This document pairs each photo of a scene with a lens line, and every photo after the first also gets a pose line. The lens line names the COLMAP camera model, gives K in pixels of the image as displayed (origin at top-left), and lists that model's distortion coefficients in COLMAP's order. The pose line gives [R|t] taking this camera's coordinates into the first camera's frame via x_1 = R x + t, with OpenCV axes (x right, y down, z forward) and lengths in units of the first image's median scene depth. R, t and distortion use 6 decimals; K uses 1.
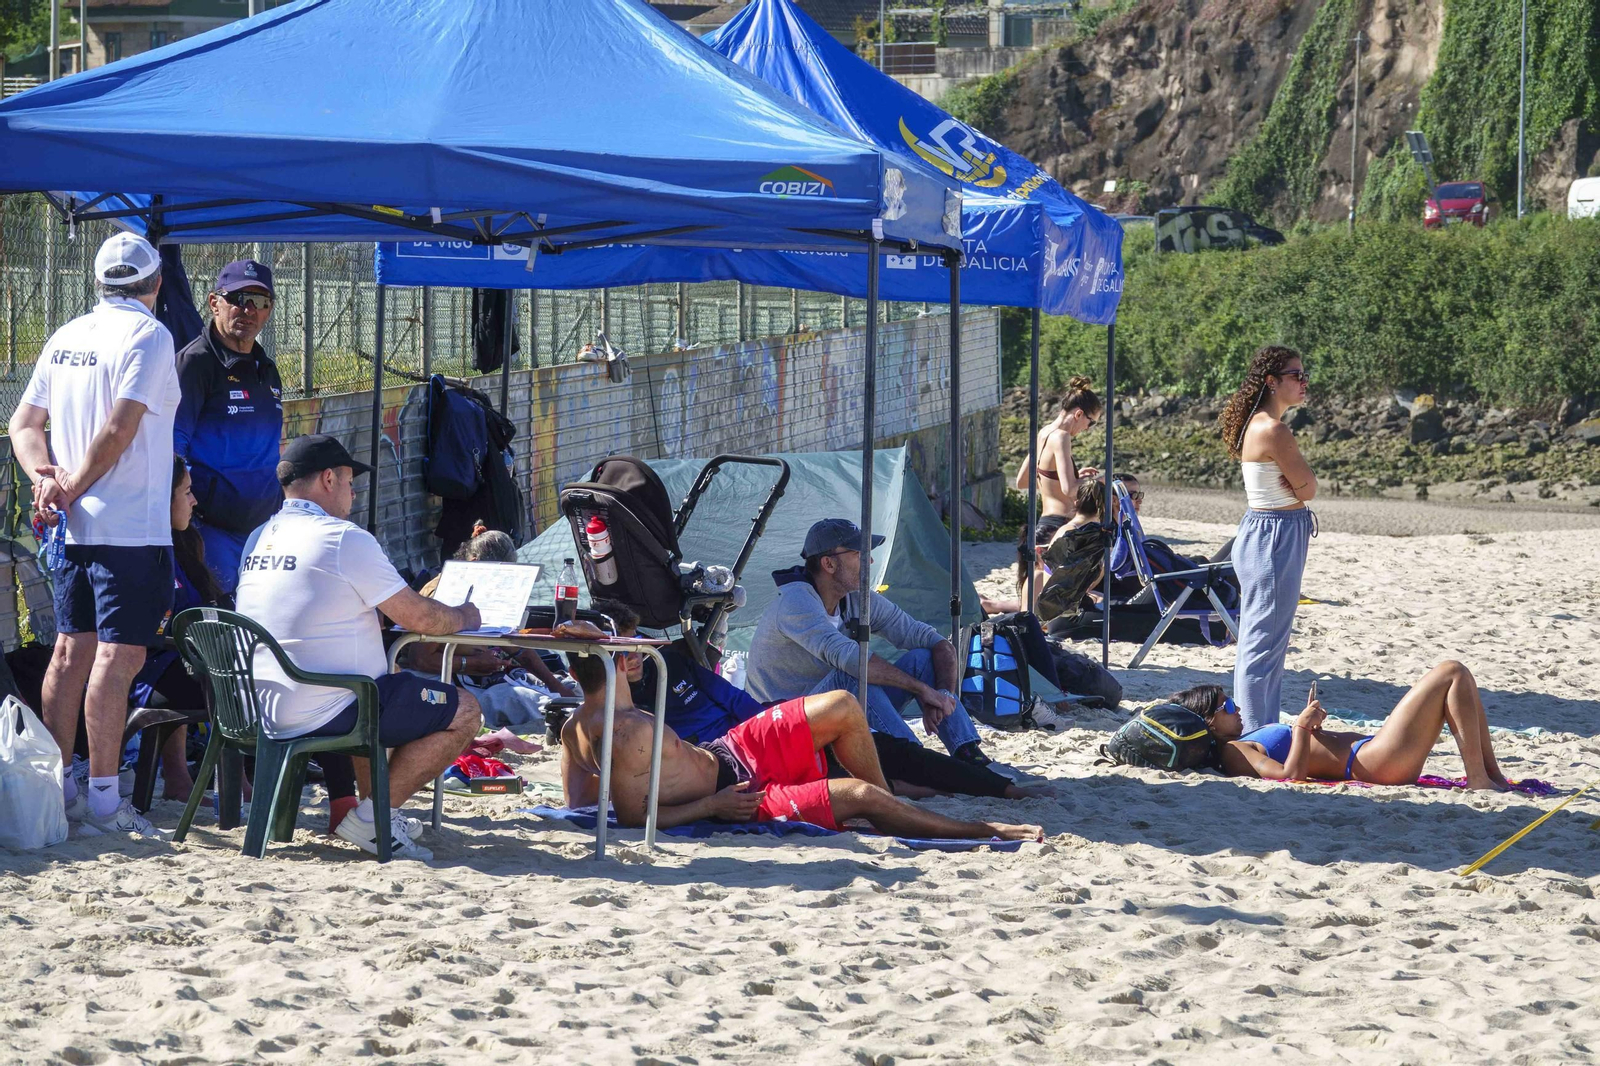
lens RADIAL K [[7291.9, 0, 801.4], [0, 7291.9, 534.3], [0, 0, 1]] dist [-0.094192, 0.000000]
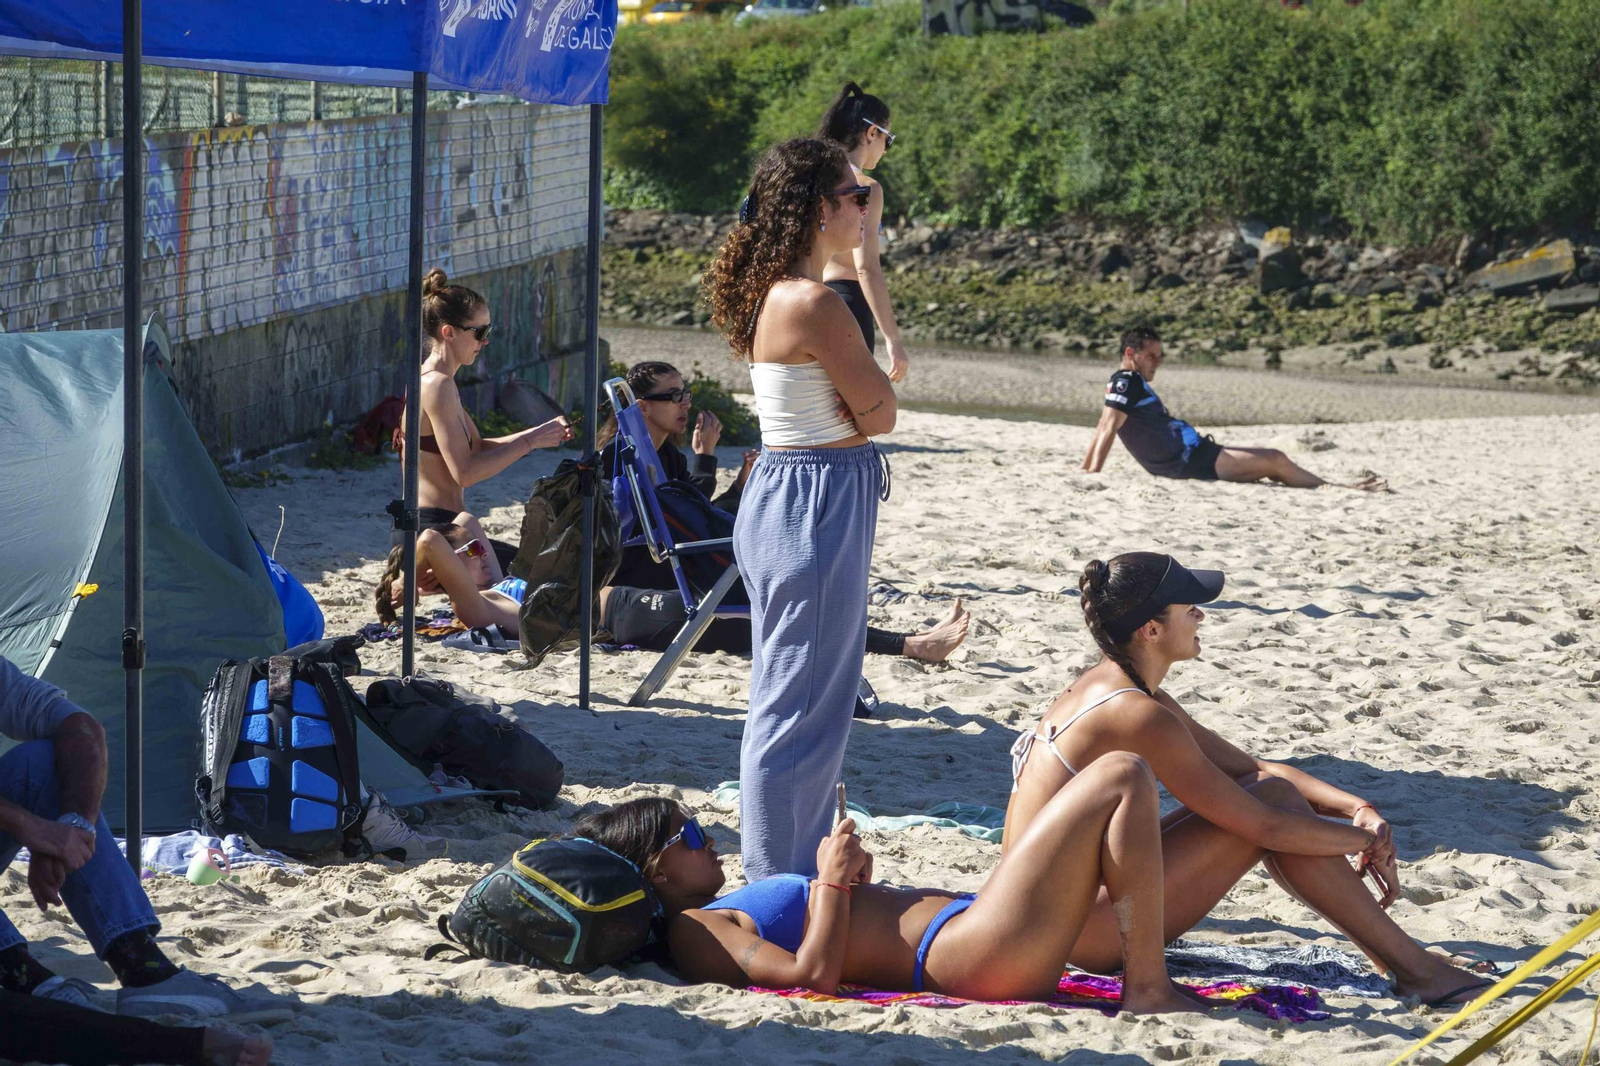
lens RADIAL K [[9060.7, 0, 800.1], [0, 9060.7, 530.4], [0, 0, 1]] dist [-0.040758, 0.000000]
pose [[0.999540, 0.007506, 0.029390, 0.038456], [-0.007944, 0.999859, 0.014803, -0.006350], [-0.029274, -0.015030, 0.999458, 0.294214]]
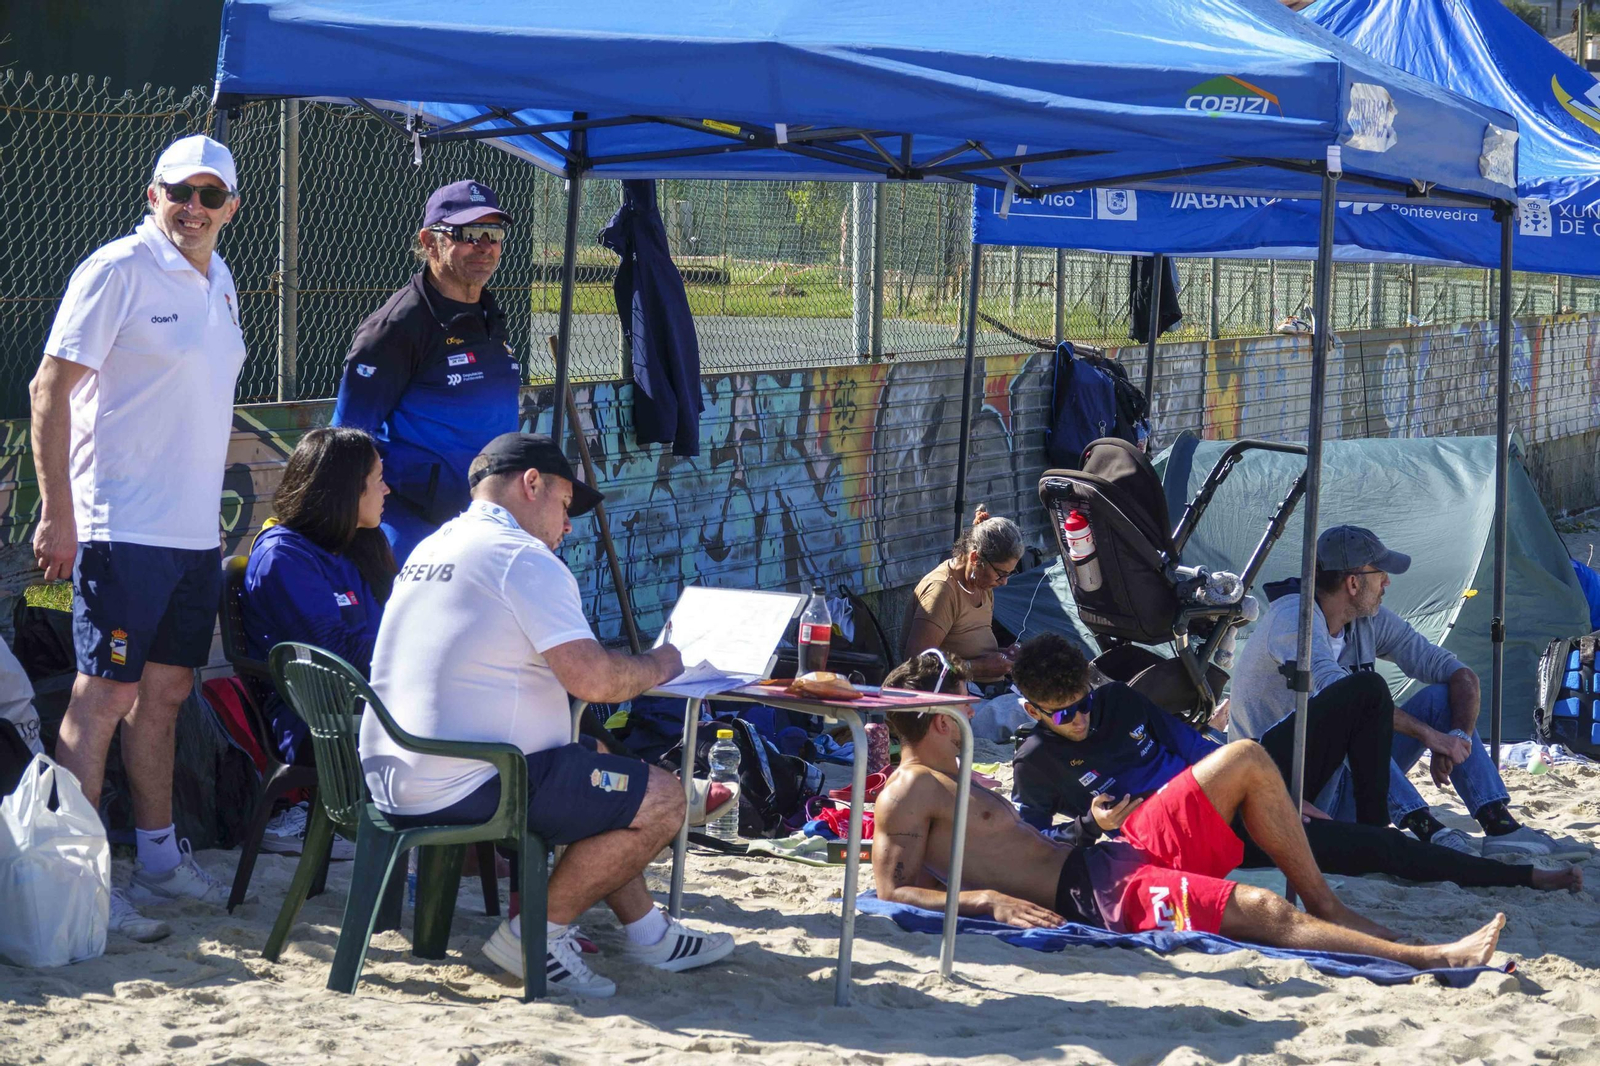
lens RADIAL K [[5430.1, 0, 798.5], [0, 5430.1, 540.2], [0, 0, 1]] dist [-0.018657, 0.000000]
pose [[0.984654, 0.027735, -0.172299, 0.038653], [-0.025414, 0.999554, 0.015661, -0.006374], [0.172656, -0.011042, 0.984920, 0.298654]]
